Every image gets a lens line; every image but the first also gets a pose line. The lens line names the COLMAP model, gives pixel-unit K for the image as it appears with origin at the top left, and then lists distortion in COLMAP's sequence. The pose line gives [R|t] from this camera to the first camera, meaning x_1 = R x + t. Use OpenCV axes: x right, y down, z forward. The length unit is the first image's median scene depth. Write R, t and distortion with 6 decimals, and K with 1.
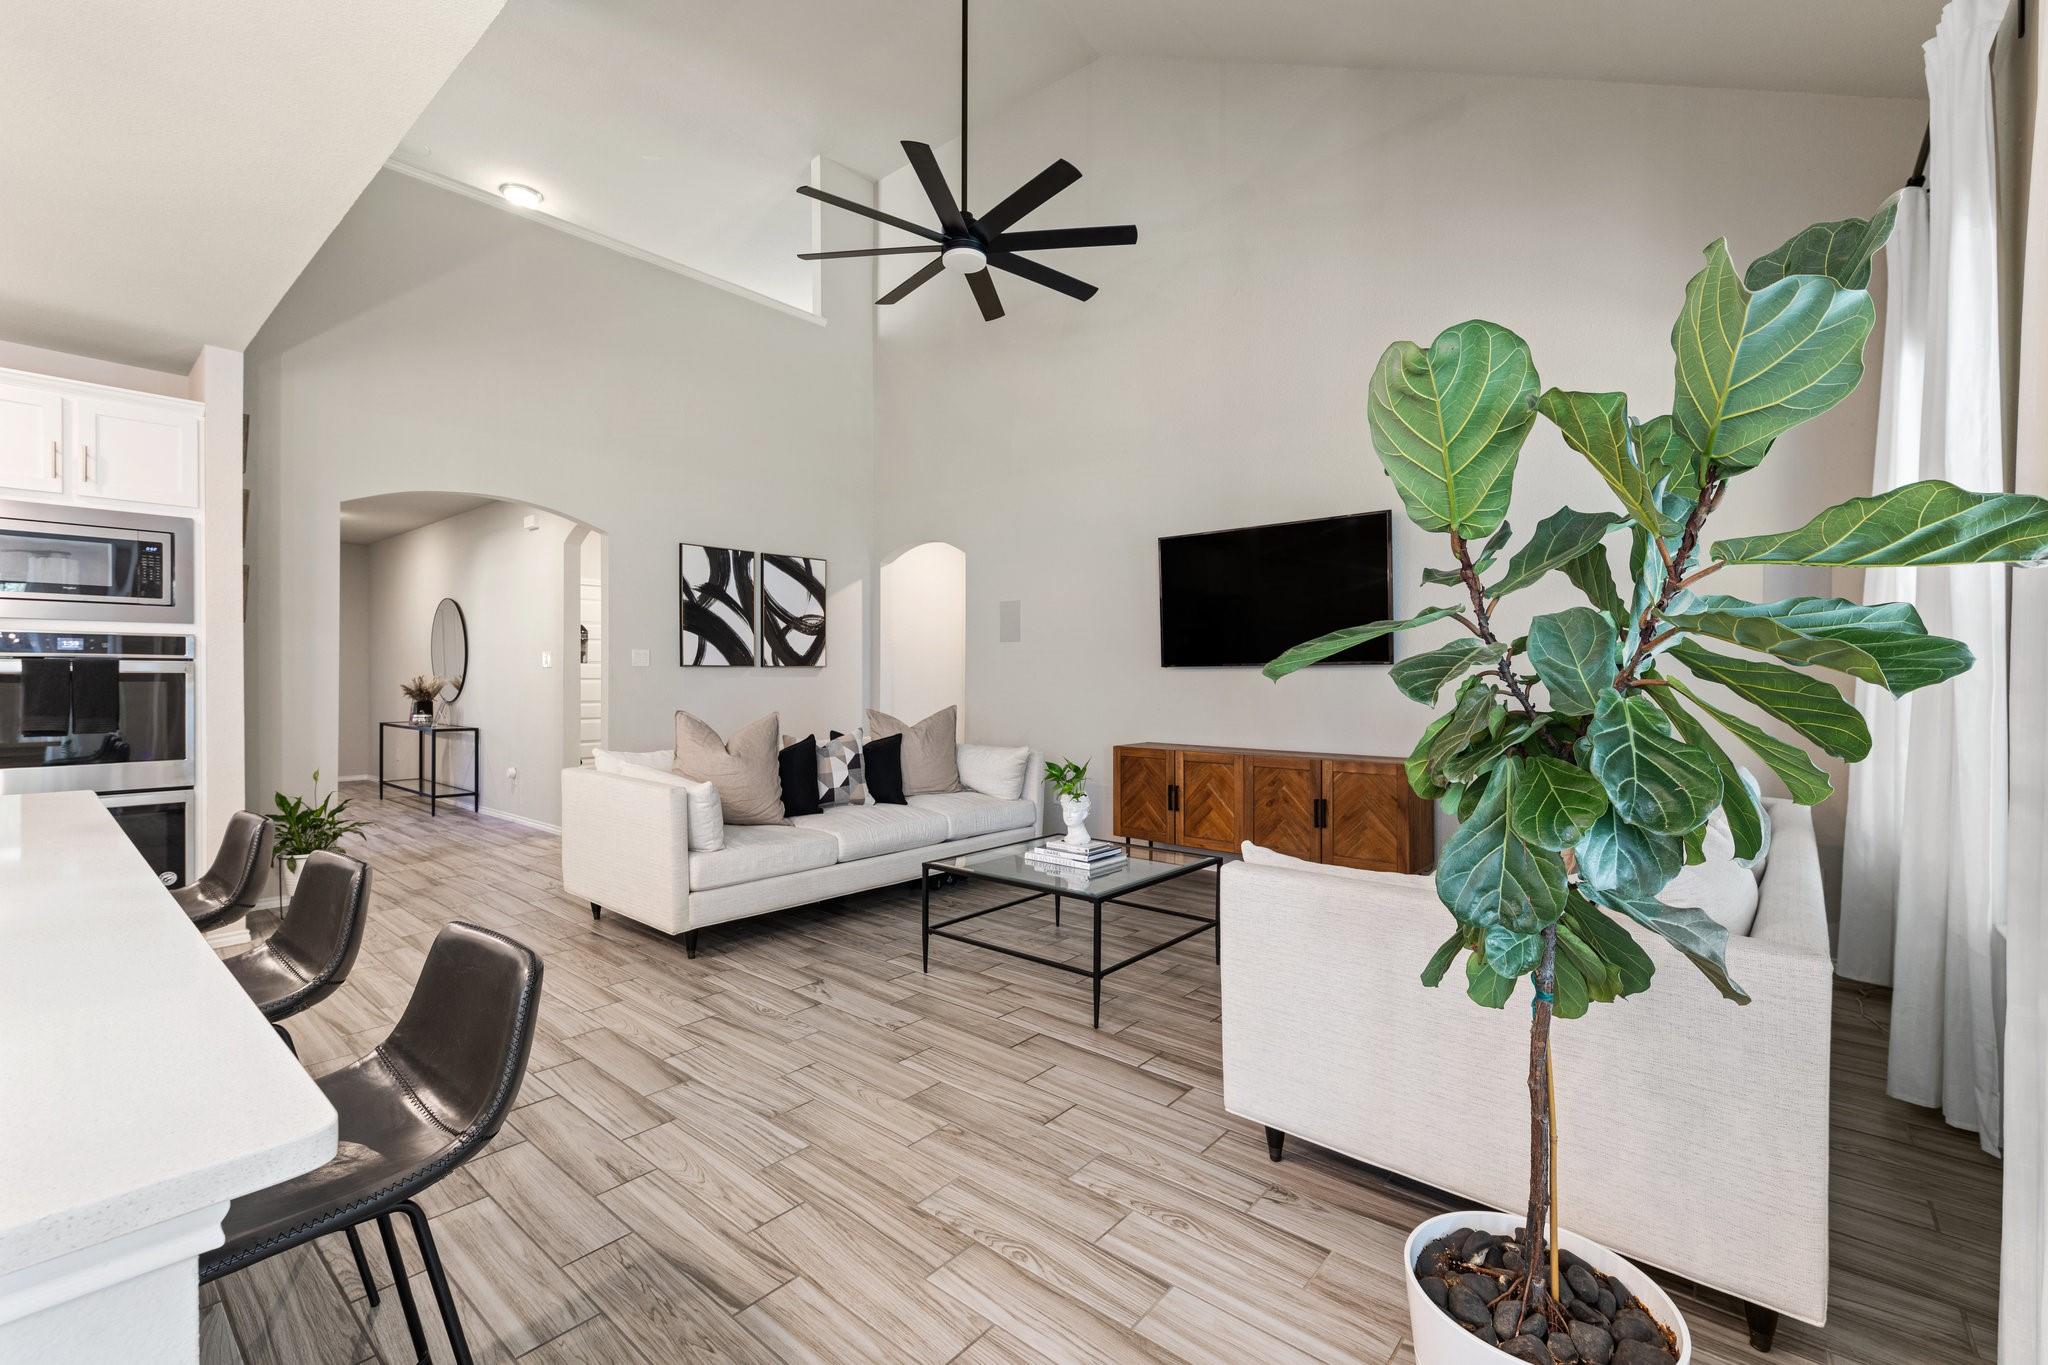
lens RADIAL K [[879.8, 0, 1038.5], [0, 879.8, 684.5], [0, 0, 1]] dist [0.003889, -0.001601]
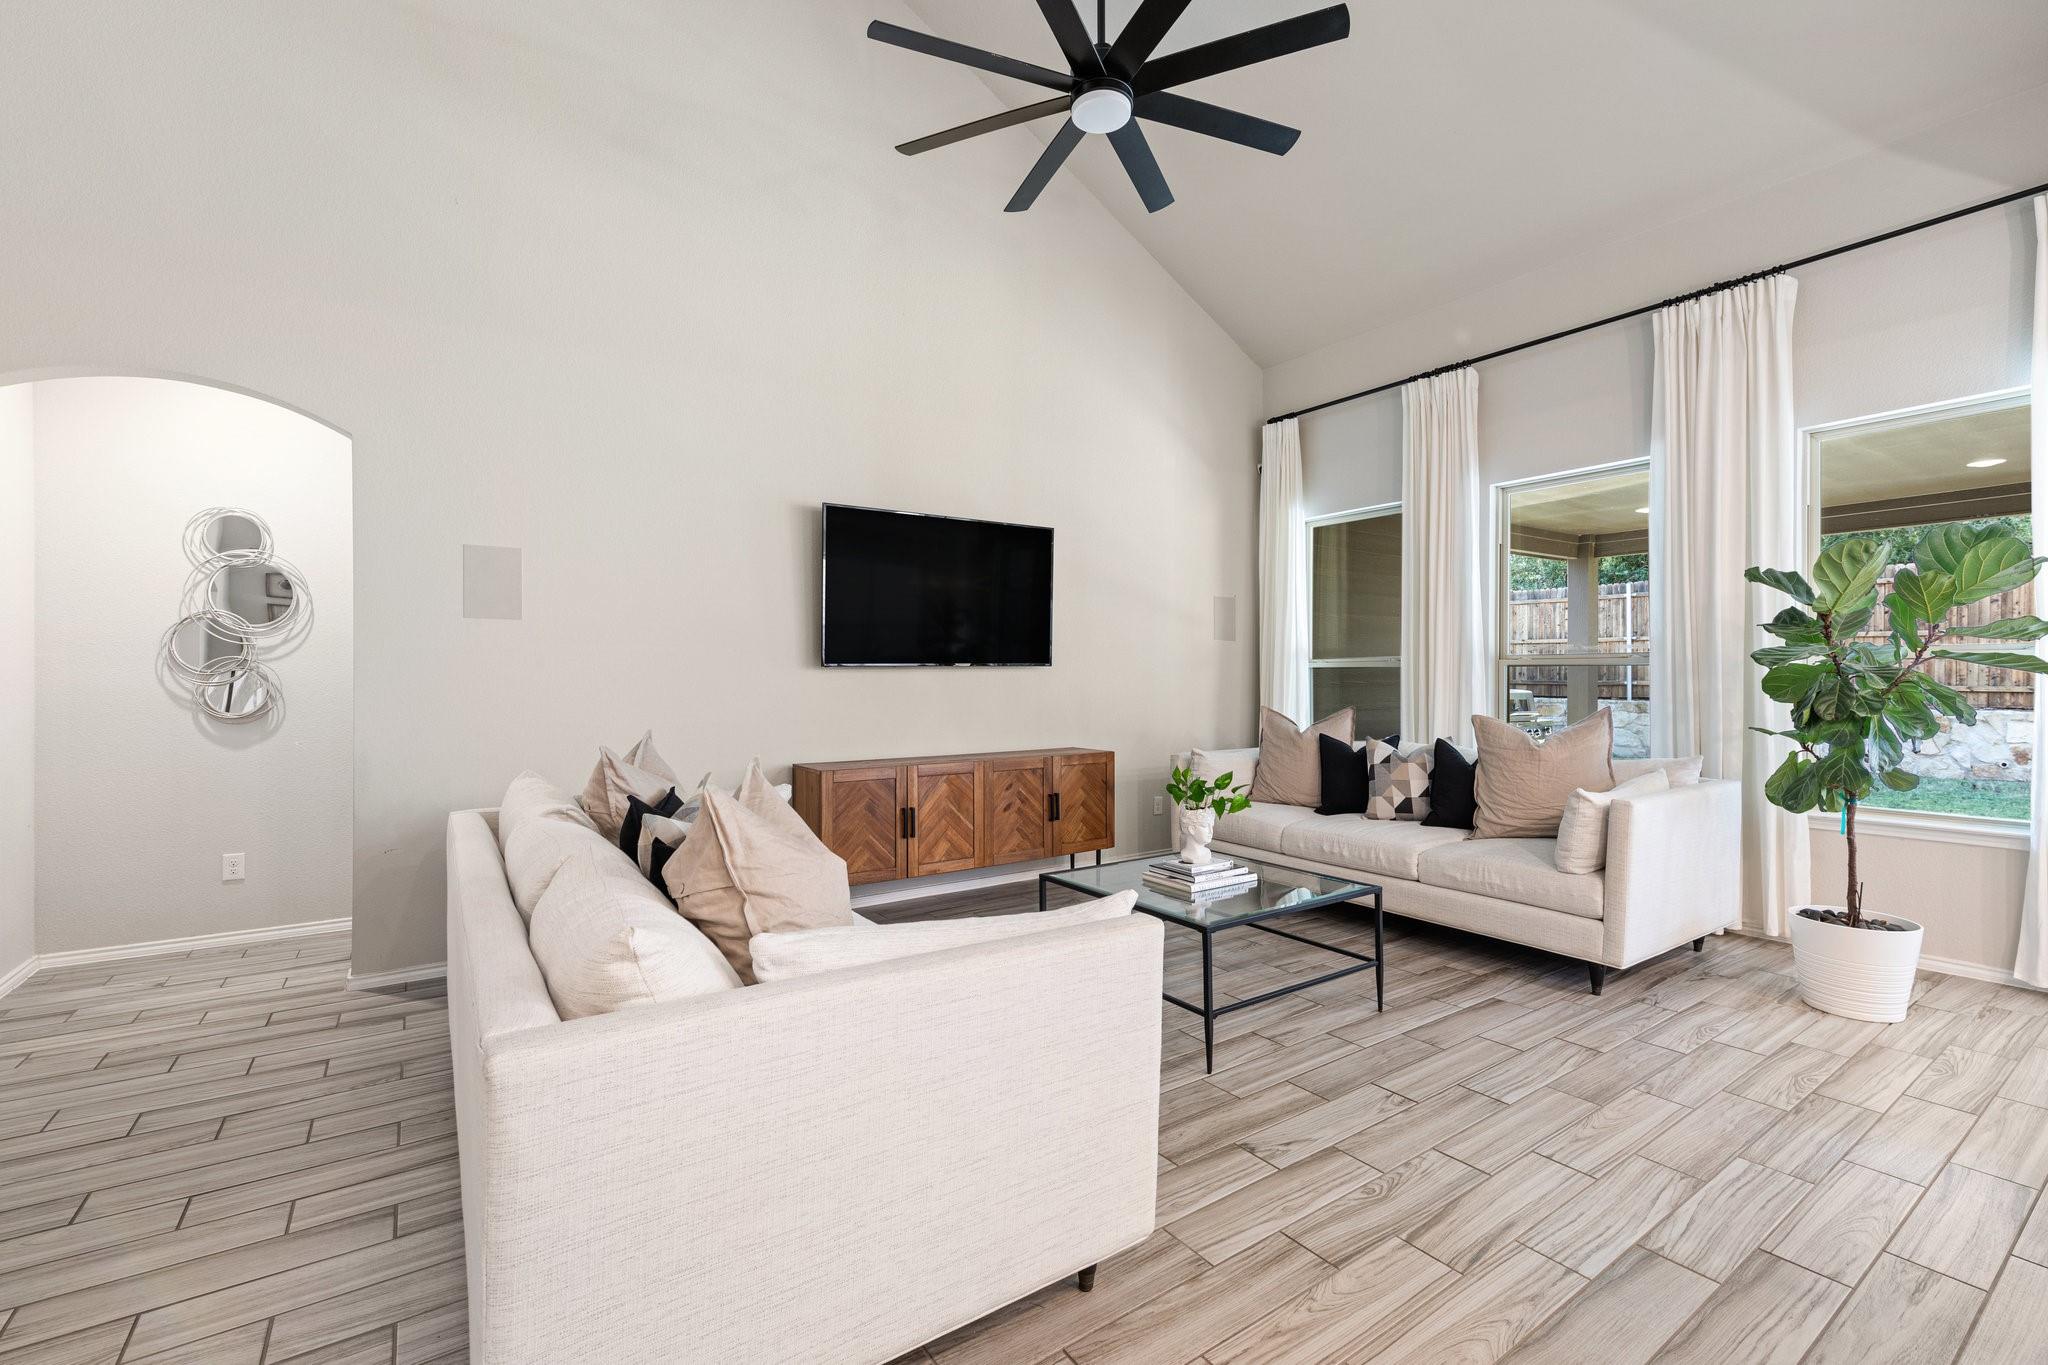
lens RADIAL K [[879.8, 0, 1032.5], [0, 879.8, 677.7], [0, 0, 1]] dist [0.003889, -0.001601]
pose [[0.259585, -0.001502, 0.965719, -1.016734], [0.013672, 0.999904, -0.002120, -0.009436], [-0.965624, 0.013754, 0.259580, 1.084120]]
